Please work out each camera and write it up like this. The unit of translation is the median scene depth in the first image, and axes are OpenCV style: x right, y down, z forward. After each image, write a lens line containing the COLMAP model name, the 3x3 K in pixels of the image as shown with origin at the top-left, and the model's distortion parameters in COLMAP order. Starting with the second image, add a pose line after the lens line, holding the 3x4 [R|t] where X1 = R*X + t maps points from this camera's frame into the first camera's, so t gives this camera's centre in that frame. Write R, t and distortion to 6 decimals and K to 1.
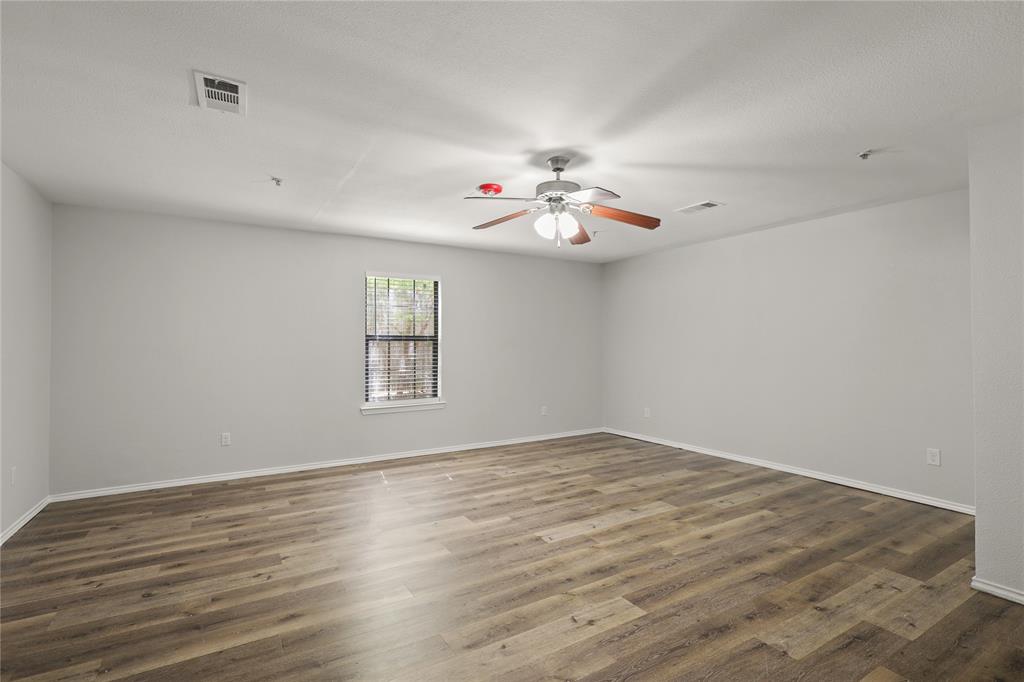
lens RADIAL K [[476.5, 0, 511.9], [0, 476.5, 344.3], [0, 0, 1]] dist [0.002730, 0.000060]
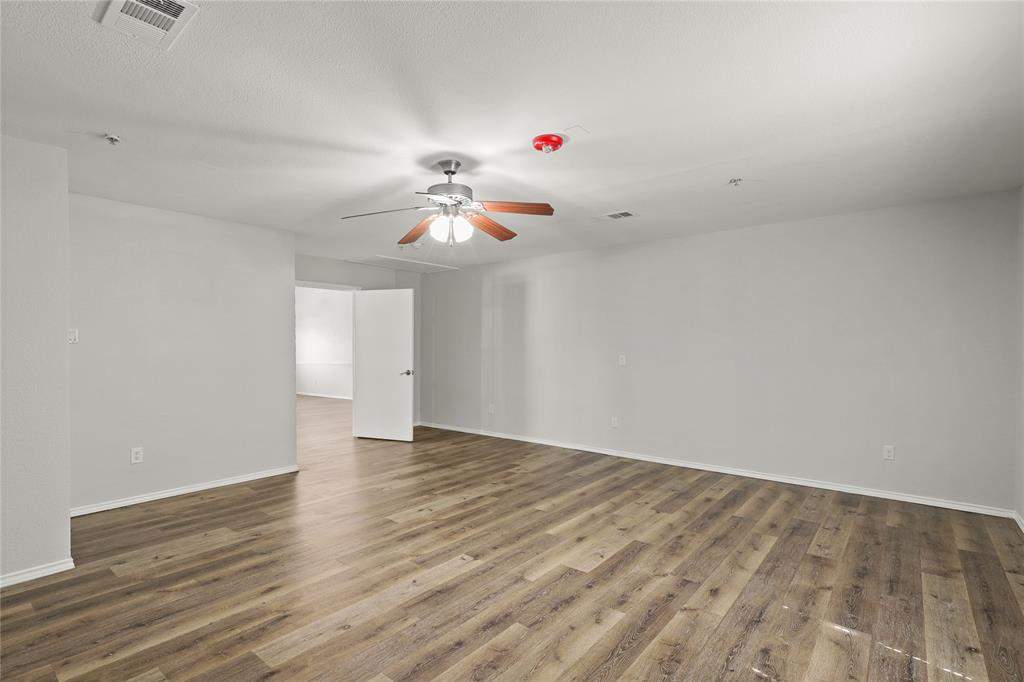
lens RADIAL K [[478.2, 0, 512.1], [0, 478.2, 357.5], [0, 0, 1]] dist [-0.001157, -0.000177]
pose [[-0.941624, 0.007826, -0.336574, 0.302497], [0.003373, 0.999899, 0.013813, 0.008990], [0.336649, 0.011872, -0.941556, 1.914799]]
